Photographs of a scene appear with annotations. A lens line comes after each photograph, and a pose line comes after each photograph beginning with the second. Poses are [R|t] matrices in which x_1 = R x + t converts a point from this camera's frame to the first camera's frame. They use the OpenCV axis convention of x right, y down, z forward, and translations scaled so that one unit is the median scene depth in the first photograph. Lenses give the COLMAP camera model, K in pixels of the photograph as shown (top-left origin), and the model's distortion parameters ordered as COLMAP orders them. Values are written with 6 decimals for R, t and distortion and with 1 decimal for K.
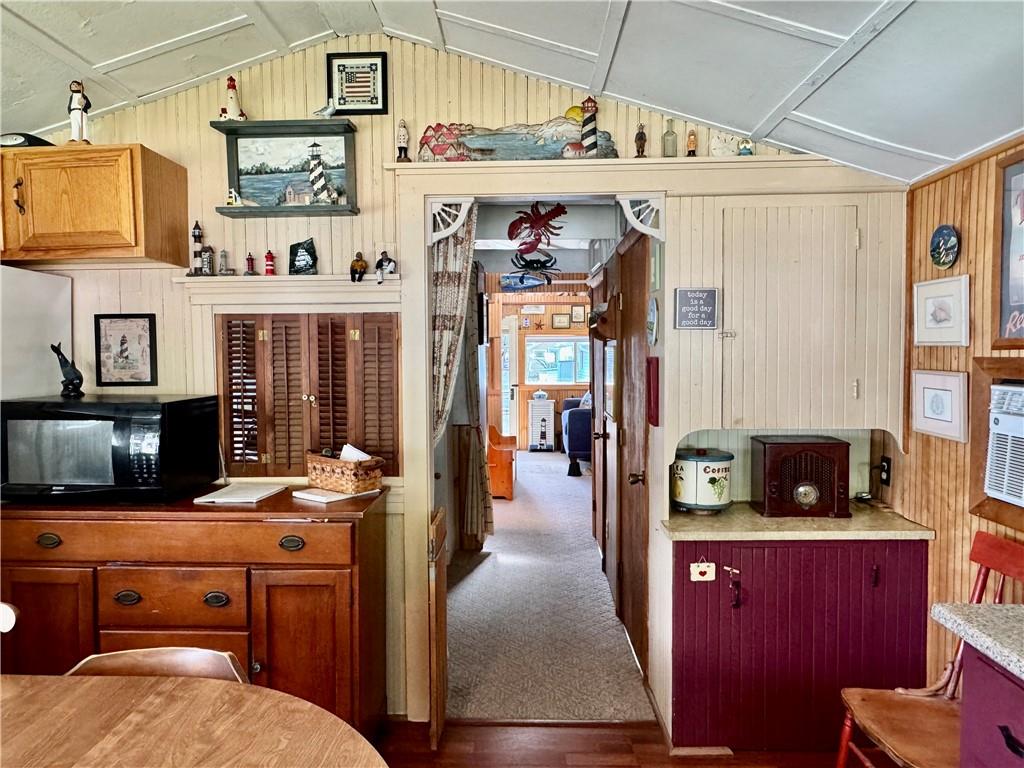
lens RADIAL K [[662.1, 0, 510.7], [0, 662.1, 382.7], [0, 0, 1]] dist [-0.001973, -0.002294]
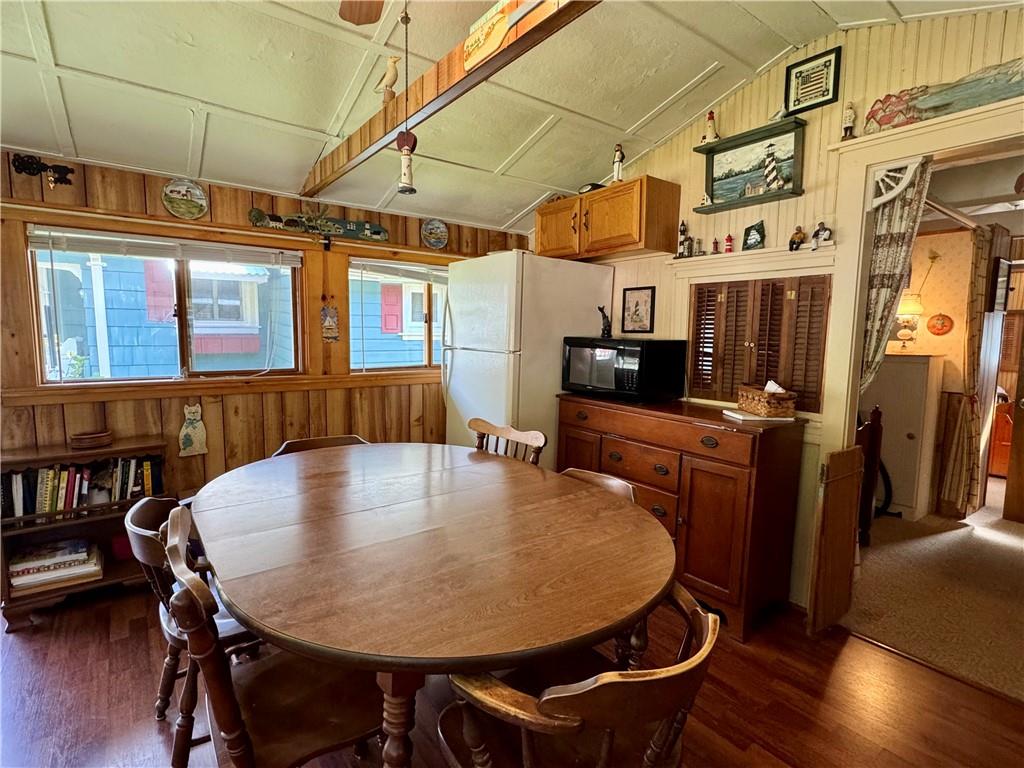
lens RADIAL K [[507.0, 0, 507.5], [0, 507.0, 381.3], [0, 0, 1]] dist [-0.001886, -0.000410]
pose [[0.625819, 0.093648, -0.774326, 0.186221], [-0.051566, 0.995562, 0.078728, 0.042336], [0.778262, -0.009341, 0.627871, -0.009462]]
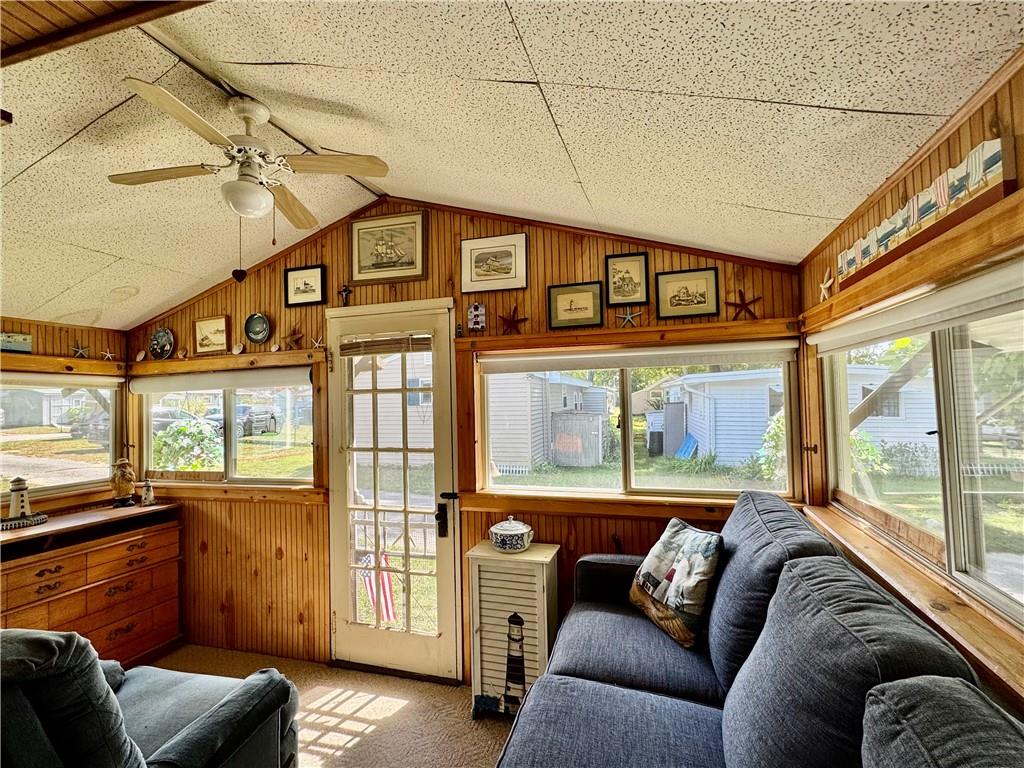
lens RADIAL K [[507.0, 0, 511.4], [0, 507.0, 383.6], [0, 0, 1]] dist [-0.001886, -0.000410]
pose [[0.963879, -0.028724, -0.264787, 0.111430], [0.009112, 0.997142, -0.074999, -0.034884], [0.266185, 0.069877, 0.961386, 0.748891]]
